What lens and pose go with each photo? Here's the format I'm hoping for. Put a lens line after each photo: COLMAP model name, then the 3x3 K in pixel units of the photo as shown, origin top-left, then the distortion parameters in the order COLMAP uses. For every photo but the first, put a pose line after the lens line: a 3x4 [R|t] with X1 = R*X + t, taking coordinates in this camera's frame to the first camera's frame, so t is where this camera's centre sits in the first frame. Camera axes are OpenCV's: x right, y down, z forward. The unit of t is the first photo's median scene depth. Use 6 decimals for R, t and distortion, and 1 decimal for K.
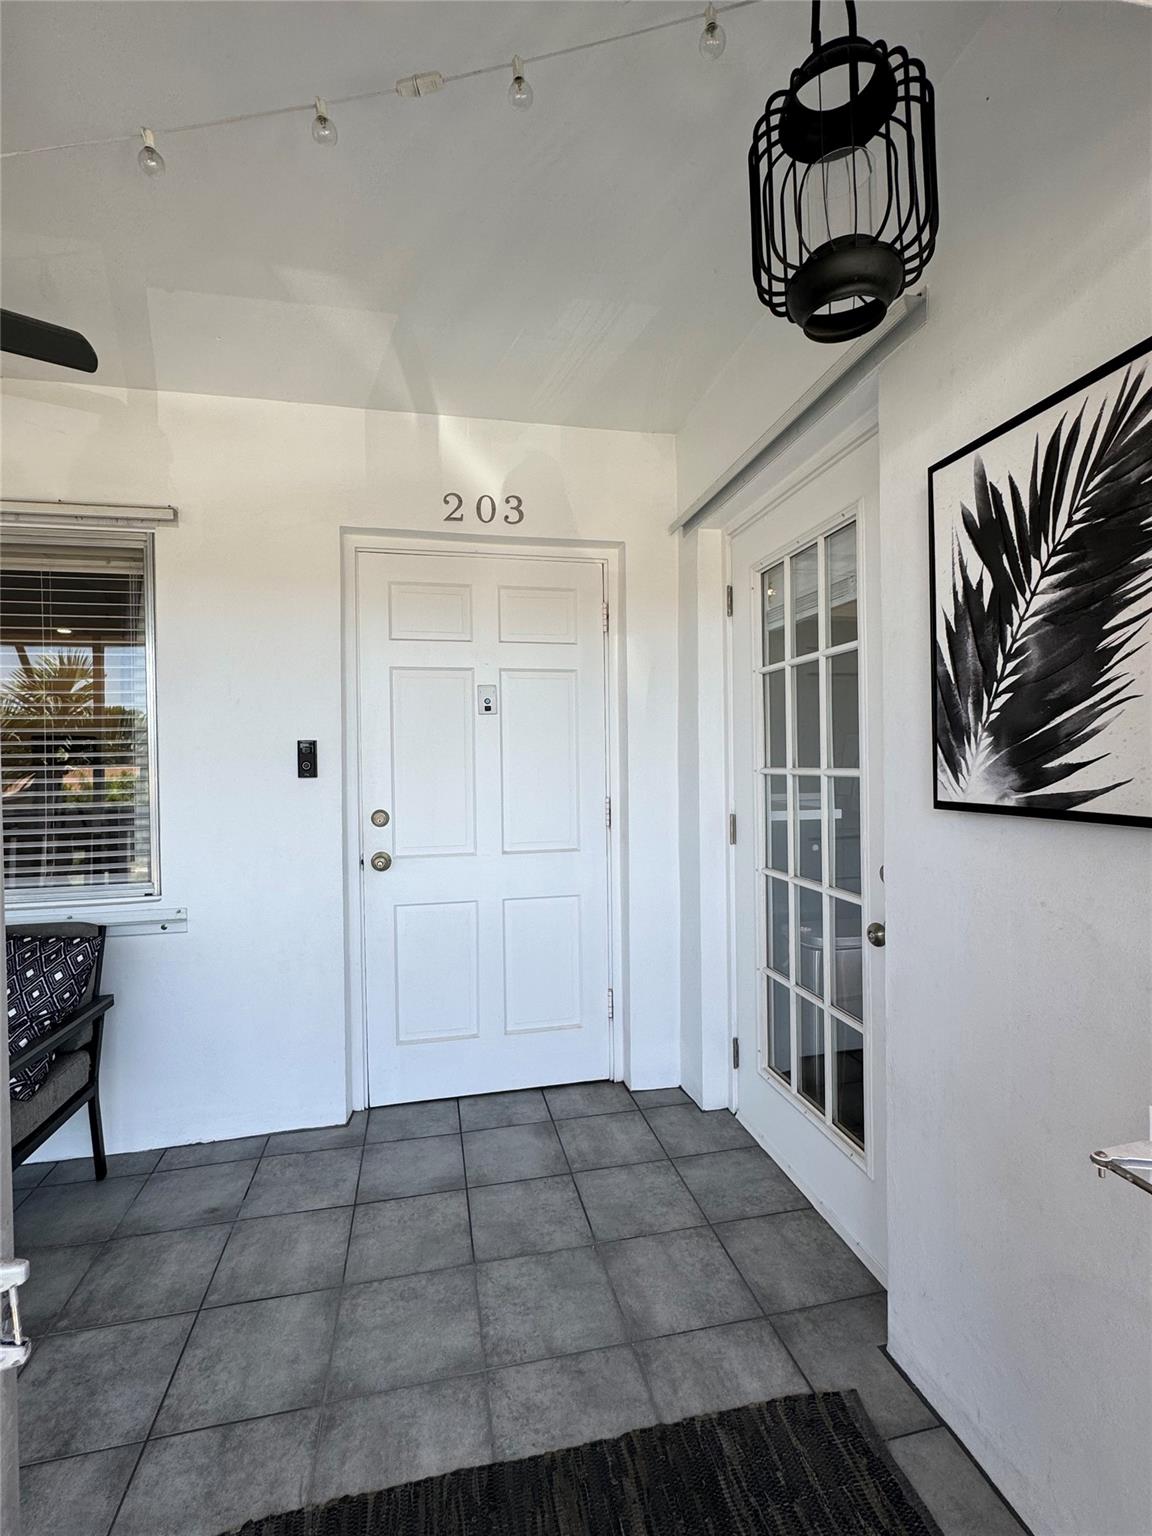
lens RADIAL K [[713.0, 0, 570.8], [0, 713.0, 756.3], [0, 0, 1]] dist [-0.000060, -0.000903]
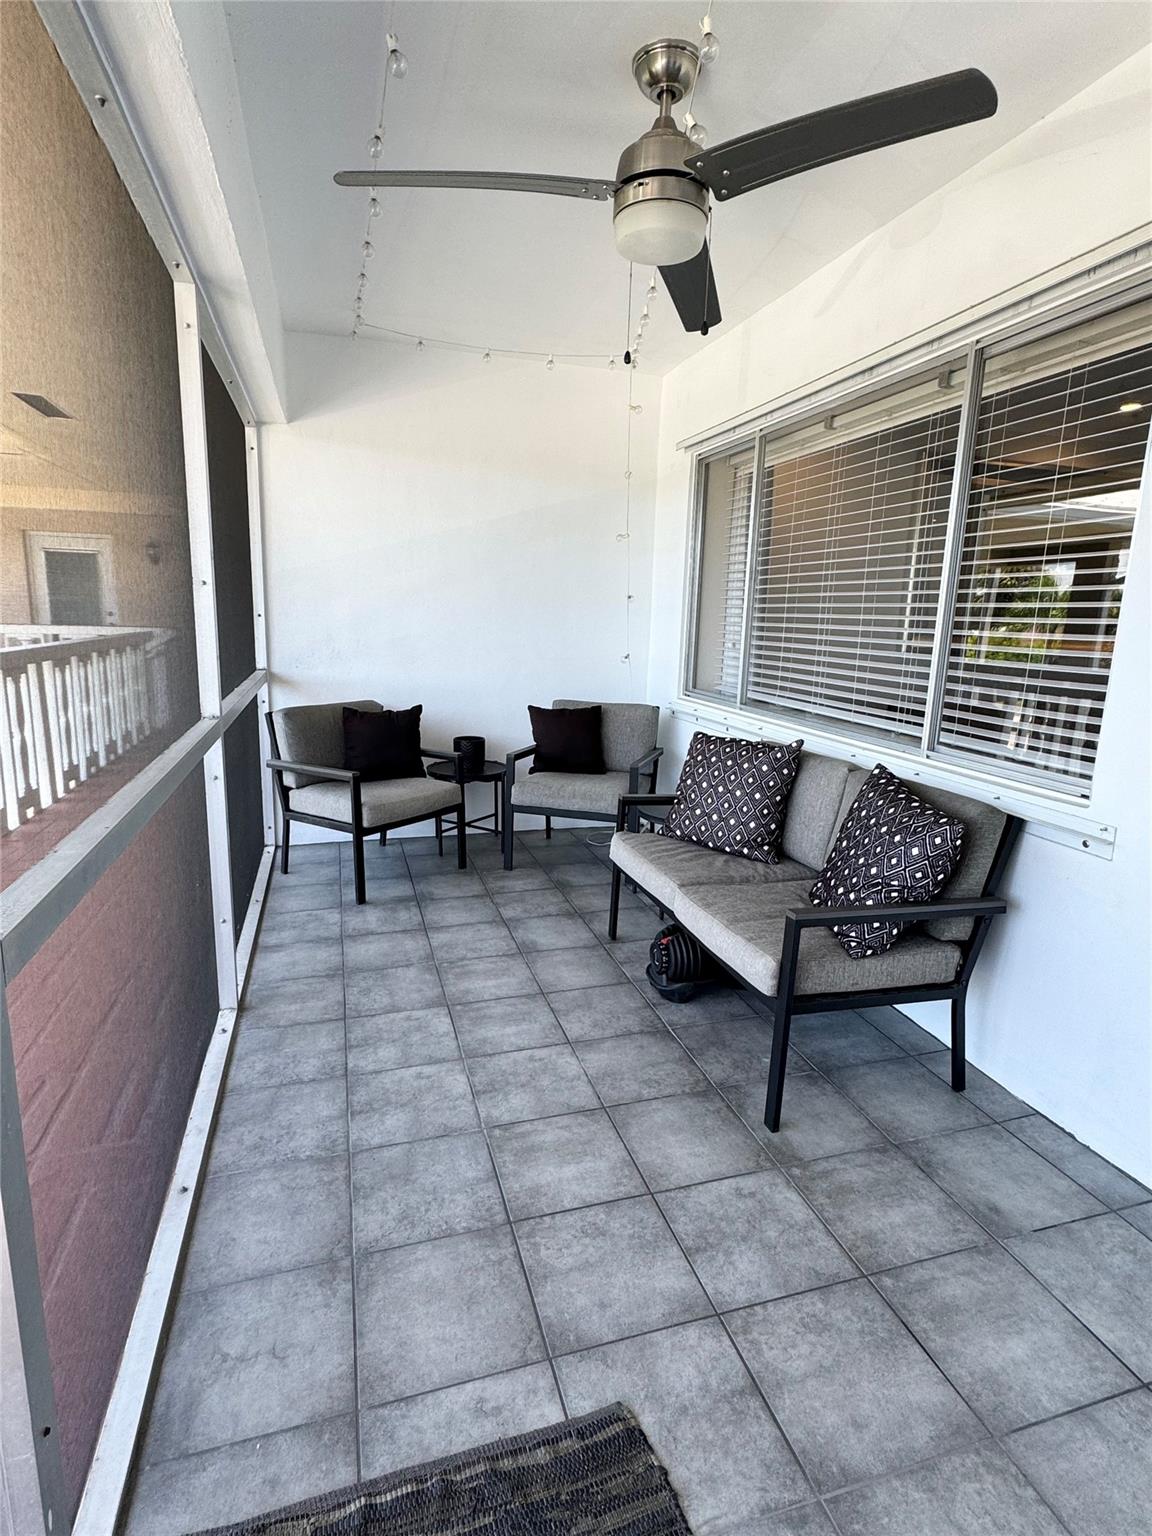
lens RADIAL K [[786.7, 0, 574.1], [0, 786.7, 762.6], [0, 0, 1]] dist [-0.001907, -0.001542]
pose [[0.074082, 0.208975, -0.975111, 0.195758], [-0.024776, 0.977882, 0.207686, 0.003984], [0.996944, 0.008774, 0.077621, 0.502116]]
